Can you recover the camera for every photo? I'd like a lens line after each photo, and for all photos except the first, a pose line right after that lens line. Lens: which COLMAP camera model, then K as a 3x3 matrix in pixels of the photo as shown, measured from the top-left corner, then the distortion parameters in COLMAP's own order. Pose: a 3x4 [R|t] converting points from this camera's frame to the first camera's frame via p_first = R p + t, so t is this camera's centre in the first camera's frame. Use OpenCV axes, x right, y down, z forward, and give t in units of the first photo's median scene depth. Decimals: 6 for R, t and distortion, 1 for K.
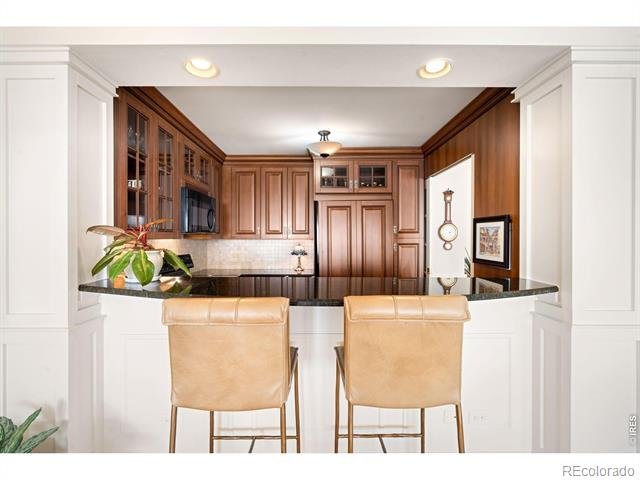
lens RADIAL K [[301.9, 0, 319.6], [0, 301.9, 241.0], [0, 0, 1]] dist [0.000660, 0.000516]
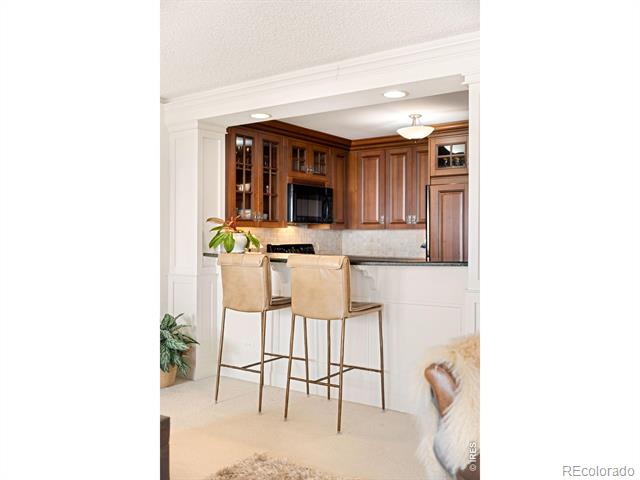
lens RADIAL K [[553.0, 0, 320.1], [0, 553.0, 238.5], [0, 0, 1]] dist [-0.011711, -0.001044]
pose [[0.811238, 0.004306, -0.584700, 0.896047], [-0.006964, 0.999973, -0.002299, 0.038332], [0.584674, 0.005937, 0.811247, -0.658359]]
